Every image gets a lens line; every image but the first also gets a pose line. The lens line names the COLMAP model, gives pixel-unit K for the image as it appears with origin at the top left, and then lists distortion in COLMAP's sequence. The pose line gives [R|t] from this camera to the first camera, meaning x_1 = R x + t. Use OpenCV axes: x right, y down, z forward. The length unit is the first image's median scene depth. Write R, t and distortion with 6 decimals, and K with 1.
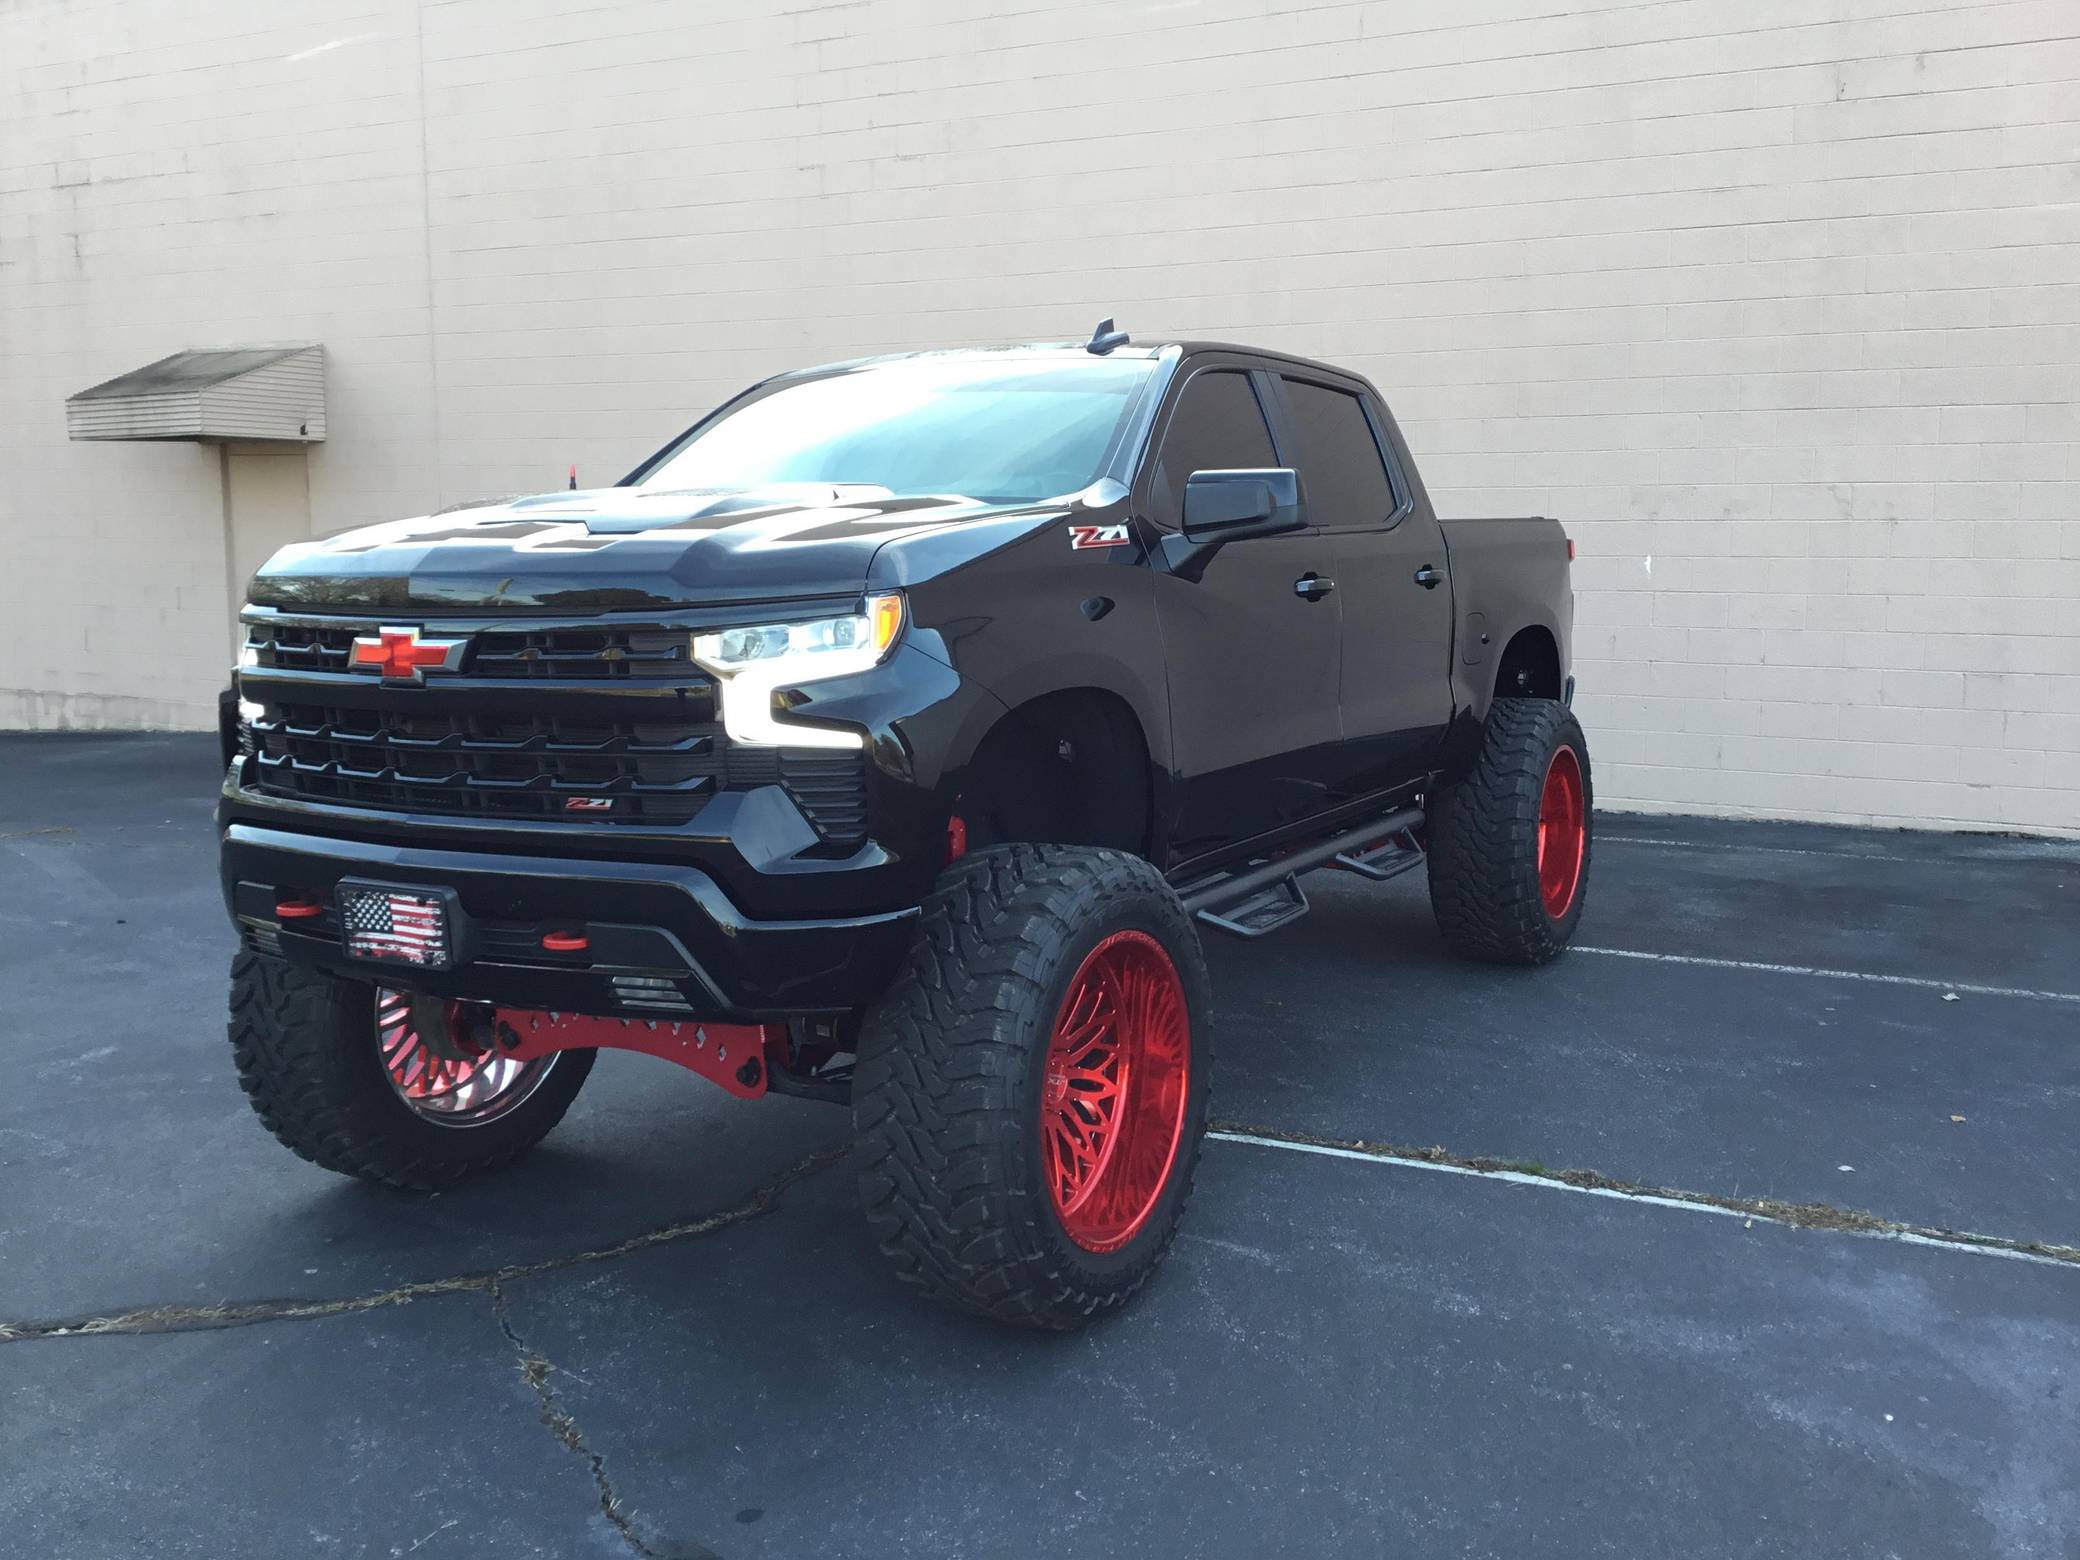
lens RADIAL K [[1855.9, 0, 1040.0], [0, 1855.9, 780.0], [0, 0, 1]] dist [0.085074, -0.102232]
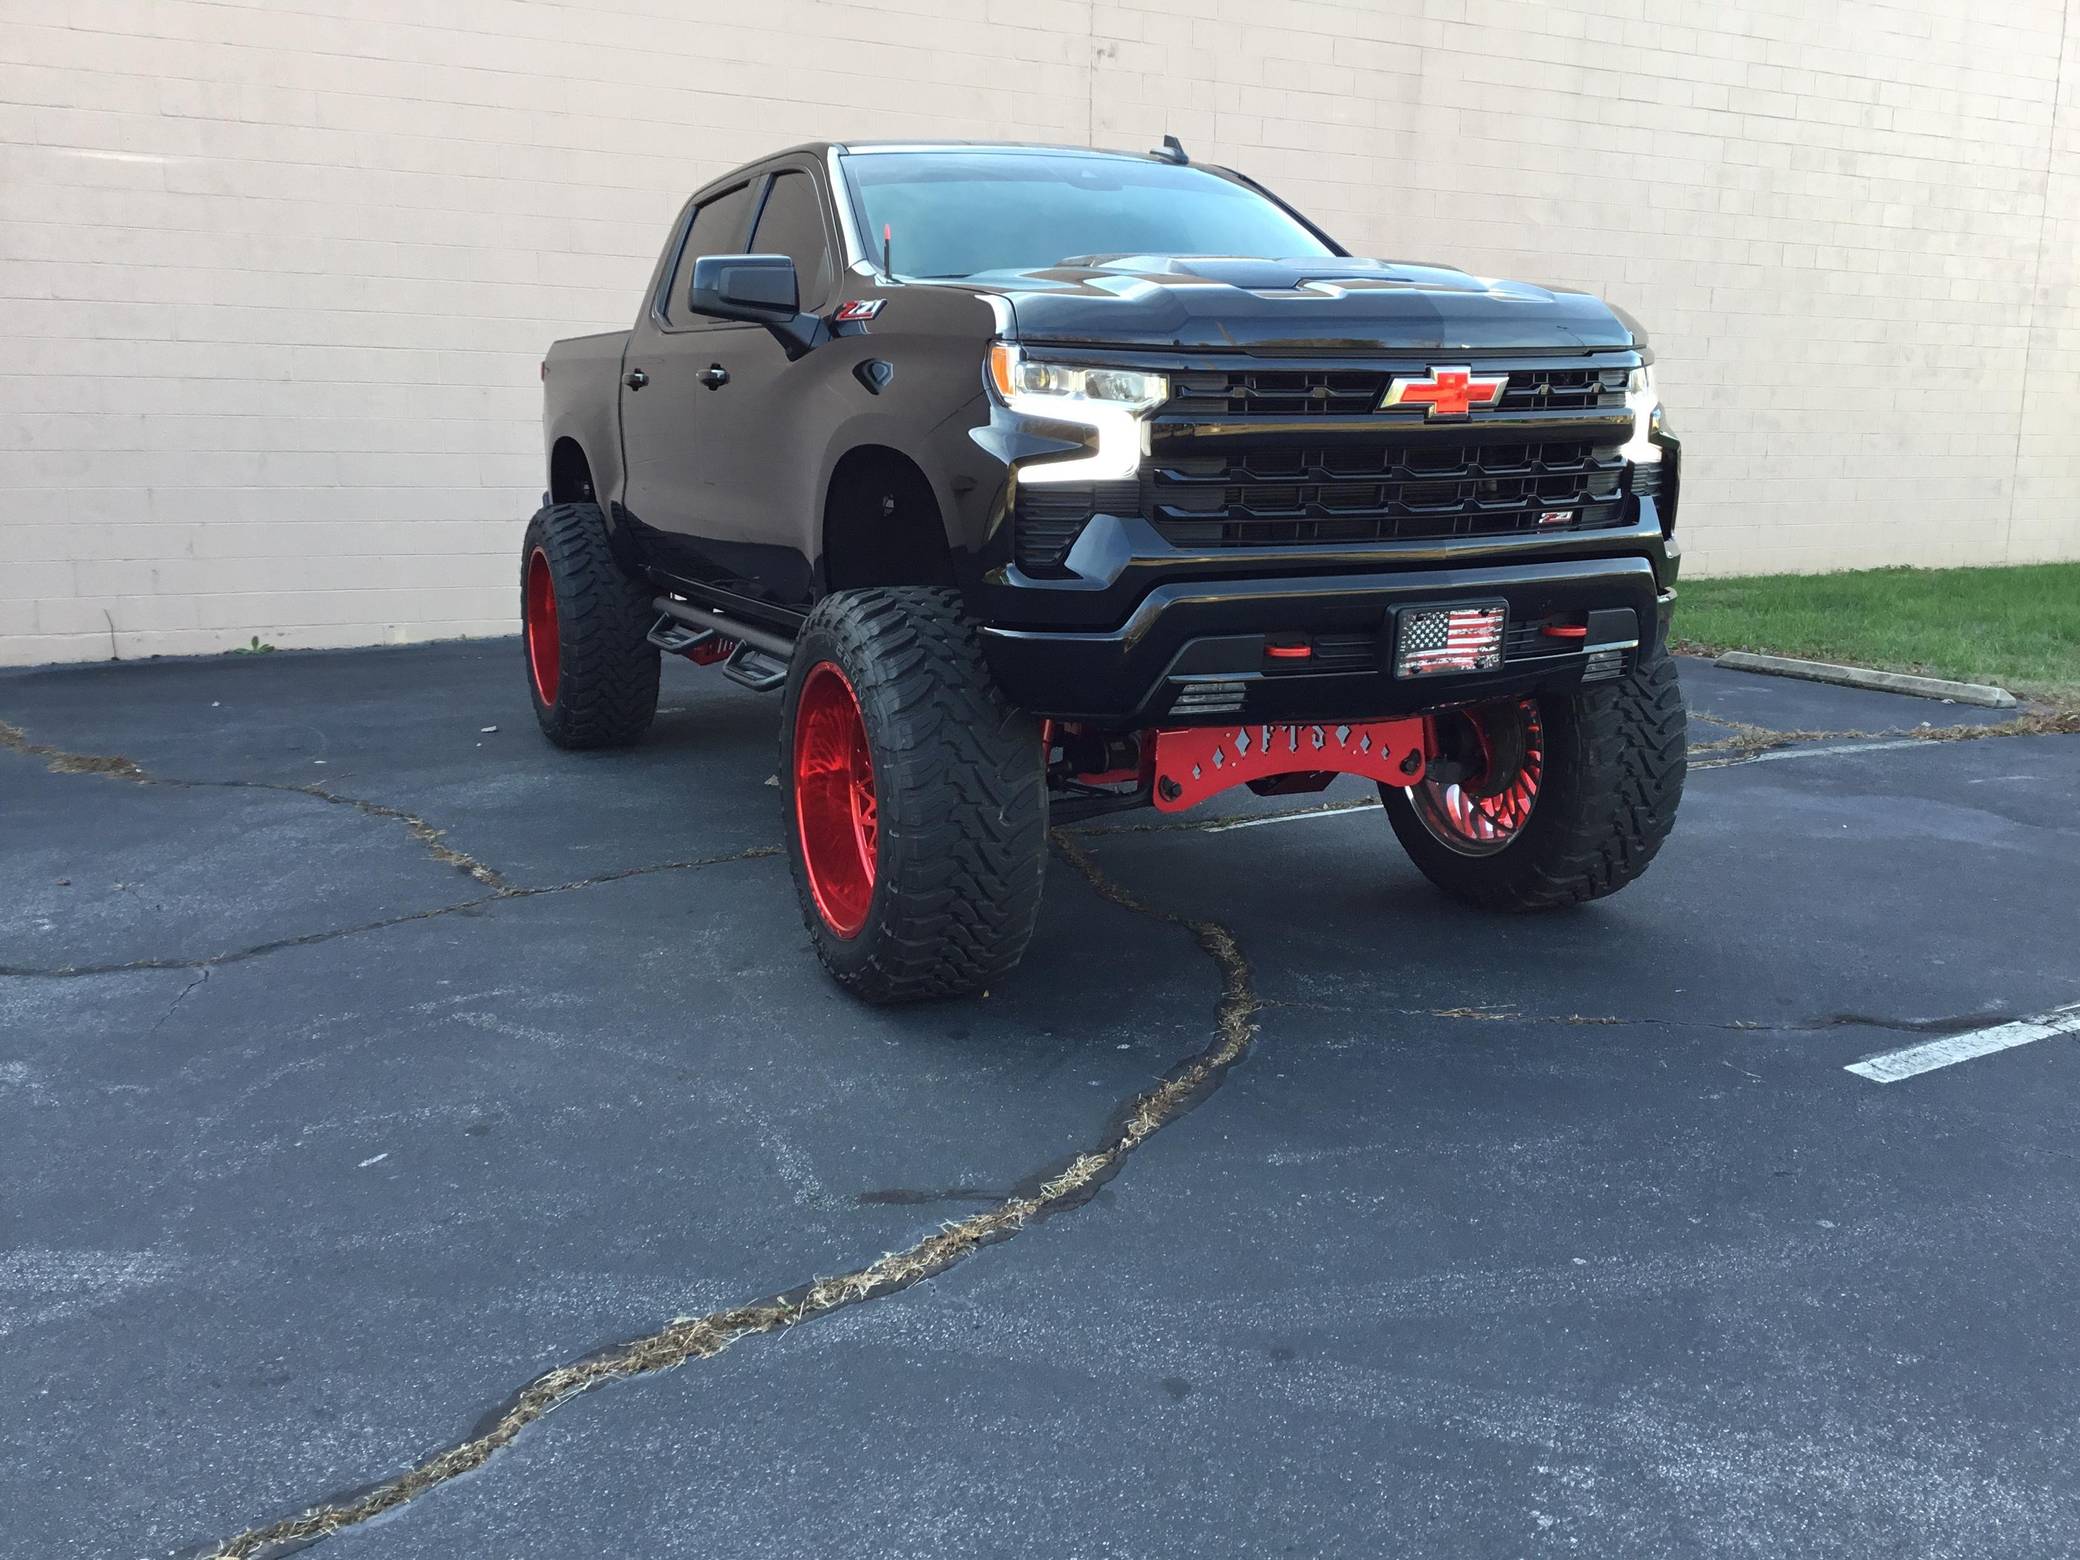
lens RADIAL K [[1828.2, 0, 1029.2], [0, 1828.2, 800.6], [0, 0, 1]] dist [0.096438, -0.141854]
pose [[0.582044, -0.160773, 0.797105, -1.237250], [0.100246, 0.986969, 0.125868, 0.008144], [-0.806954, 0.006646, 0.590576, 0.497090]]
